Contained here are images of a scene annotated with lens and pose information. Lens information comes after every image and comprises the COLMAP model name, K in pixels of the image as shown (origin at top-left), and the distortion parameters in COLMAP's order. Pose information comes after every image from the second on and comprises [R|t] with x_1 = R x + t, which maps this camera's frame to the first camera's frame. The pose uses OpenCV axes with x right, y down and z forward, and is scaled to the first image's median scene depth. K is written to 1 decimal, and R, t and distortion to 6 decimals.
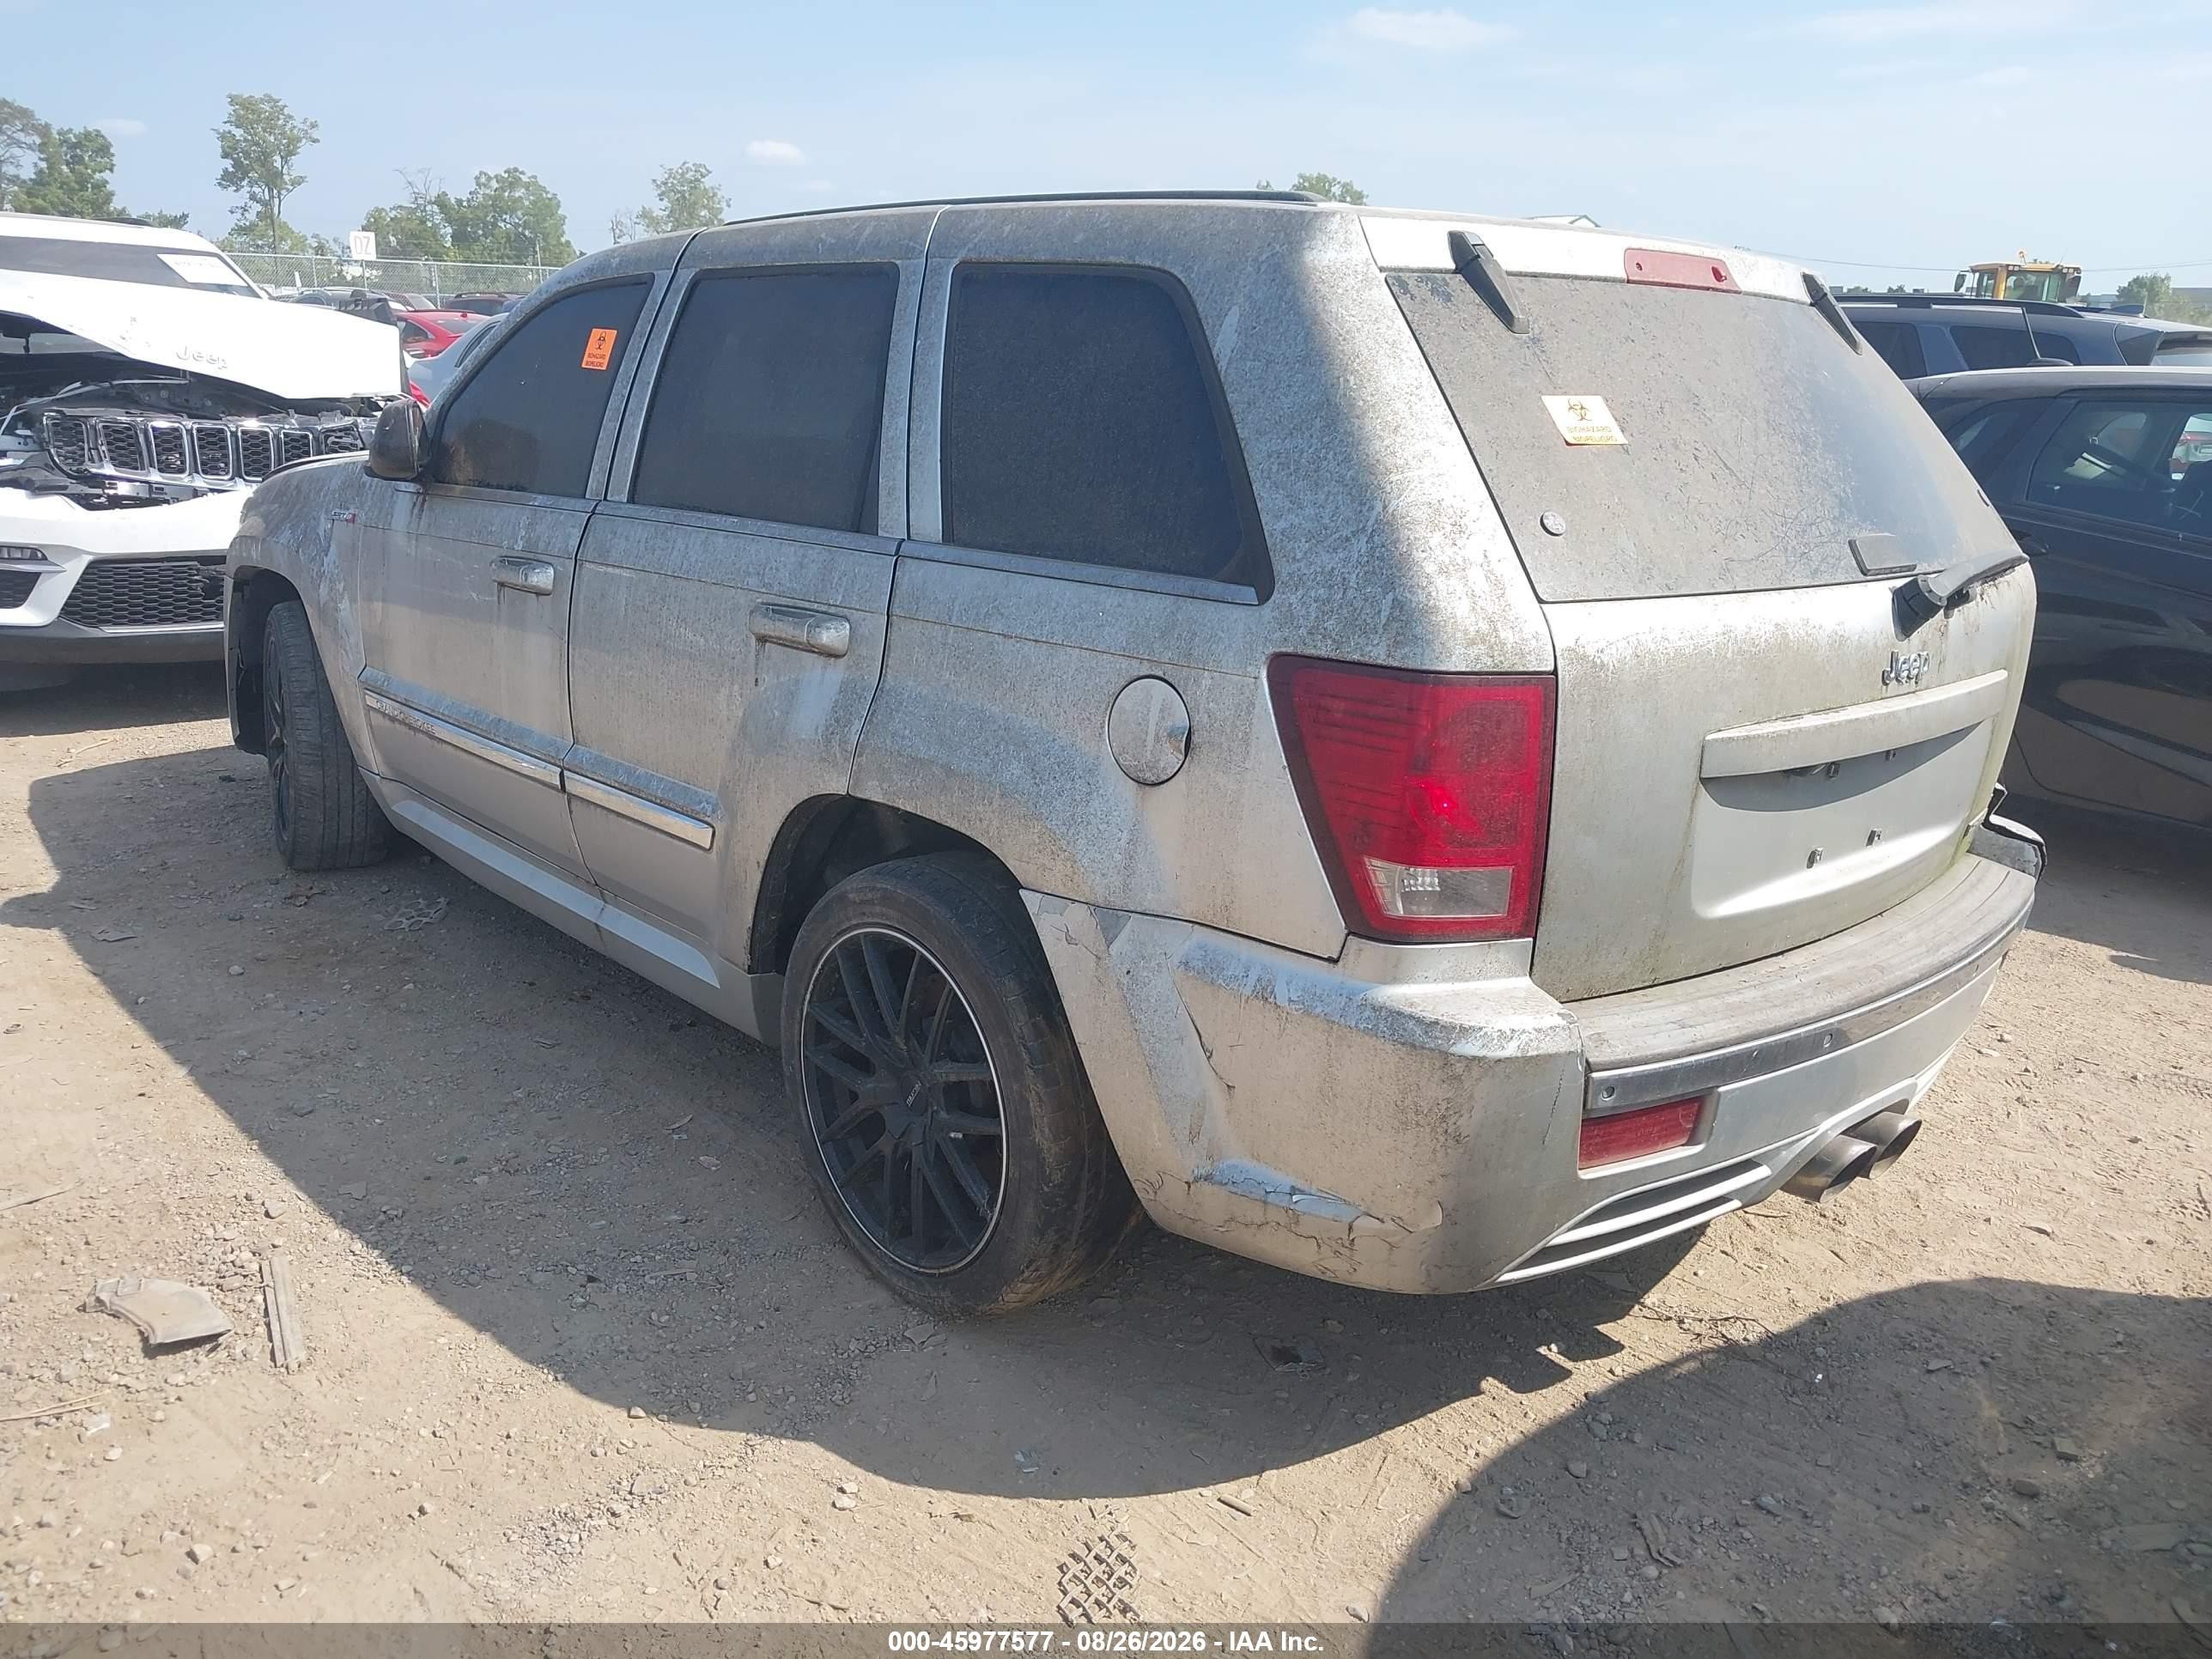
lens RADIAL K [[1803.7, 0, 1124.3], [0, 1803.7, 821.0], [0, 0, 1]] dist [-0.010942, 0.012216]
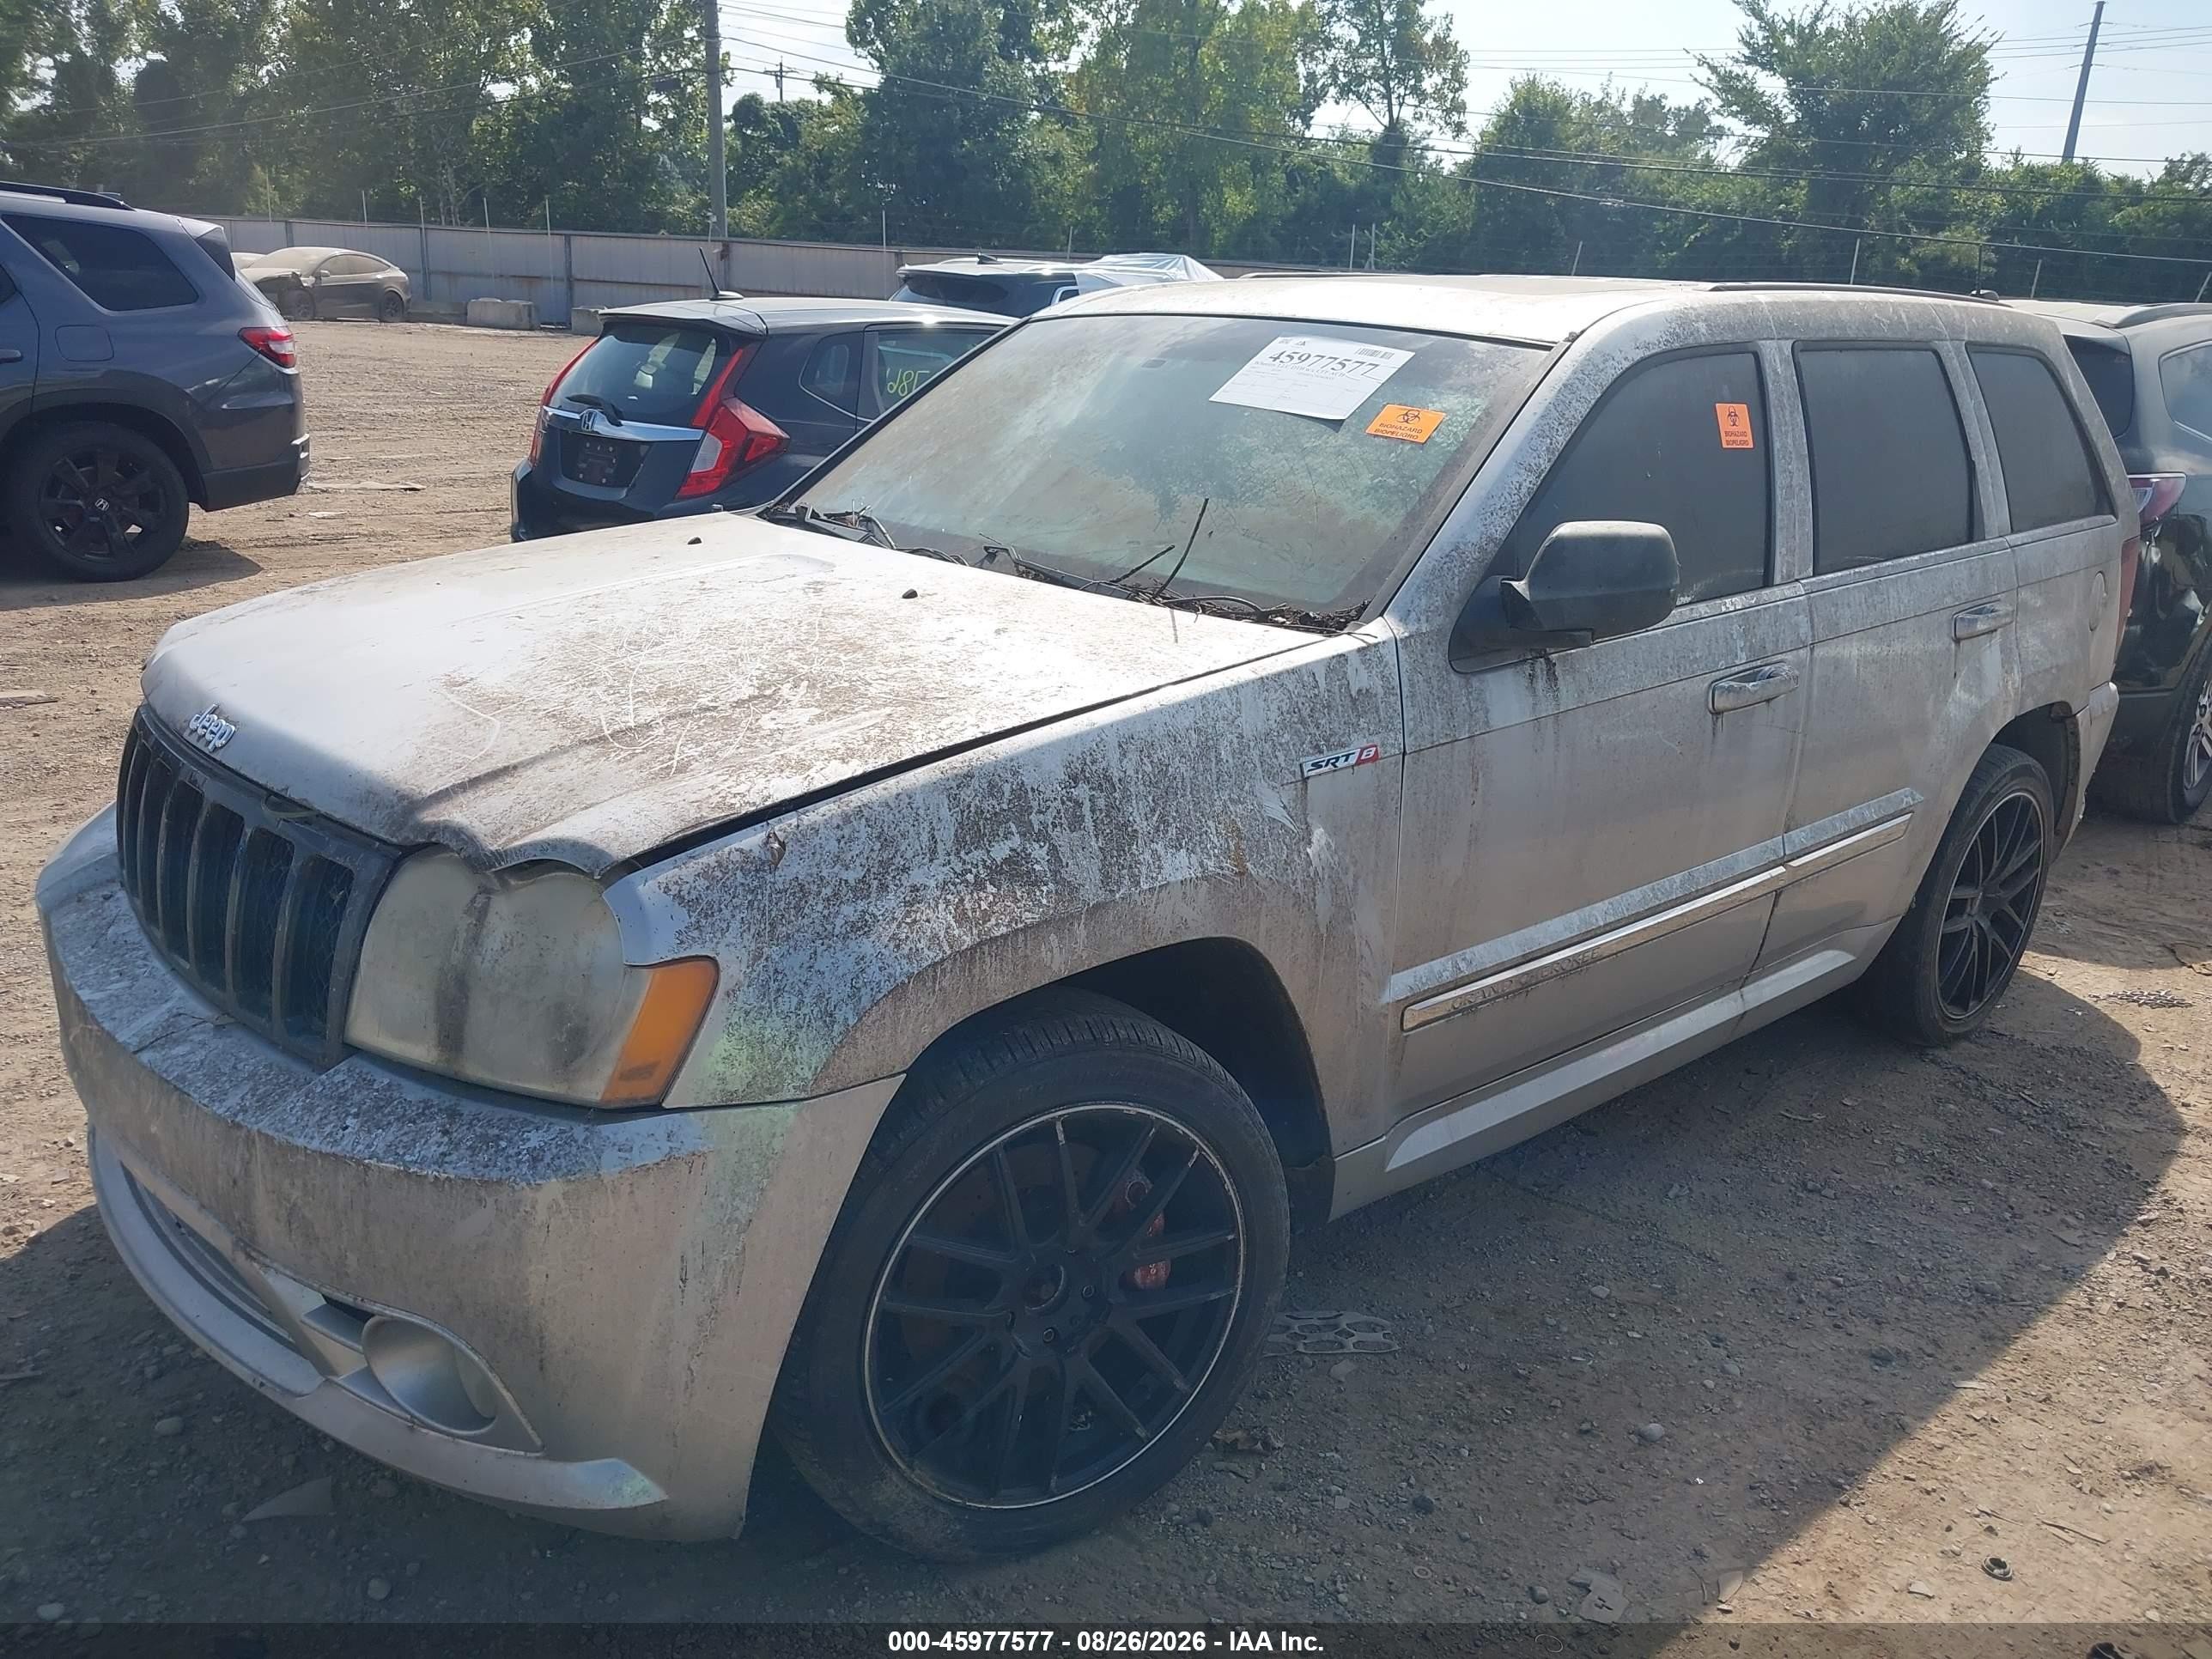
lens RADIAL K [[1803.7, 0, 1107.6], [0, 1803.7, 836.9], [0, 0, 1]] dist [-0.010942, 0.012216]
pose [[-0.017271, -0.316512, 0.948431, -1.593251], [0.221539, 0.923784, 0.312320, -0.556012], [-0.974999, 0.215508, 0.054165, 1.708465]]
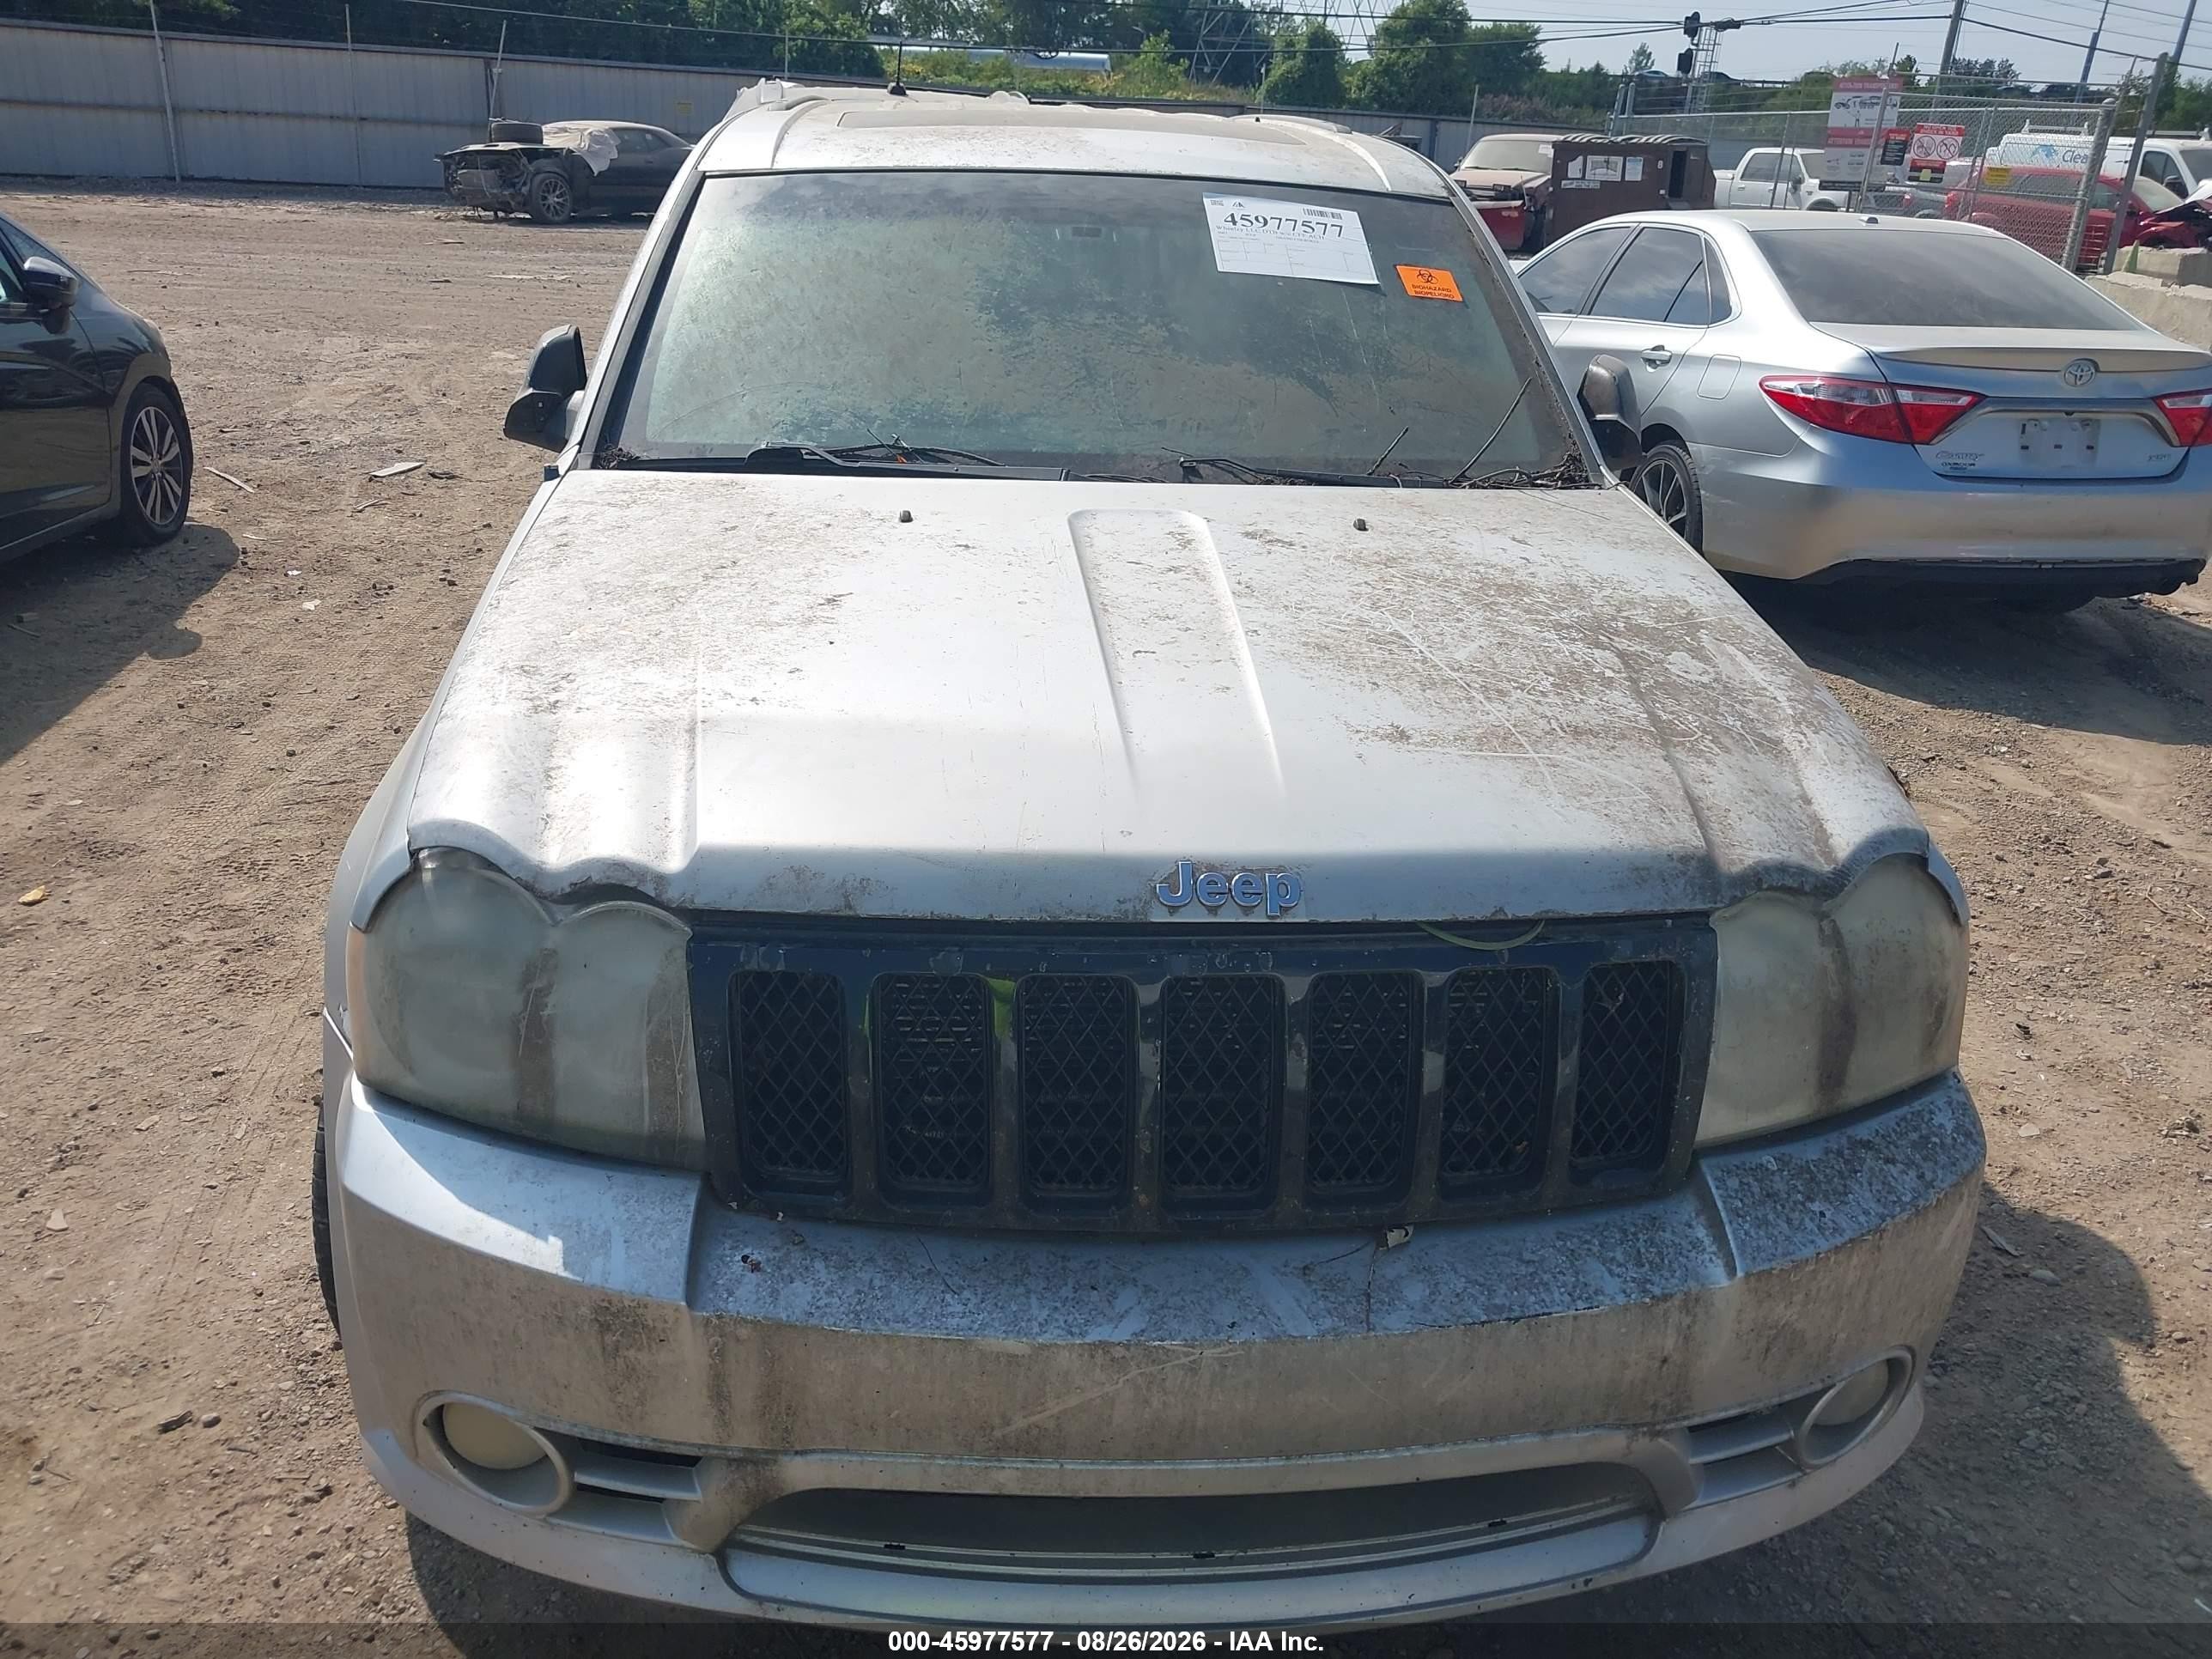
lens RADIAL K [[1803.7, 0, 1139.1], [0, 1803.7, 810.7], [0, 0, 1]] dist [-0.010942, 0.012216]
pose [[-0.814274, -0.268546, 0.514627, -1.030670], [0.088113, 0.819099, 0.566845, -0.804089], [-0.573754, 0.506912, -0.643309, 2.565420]]
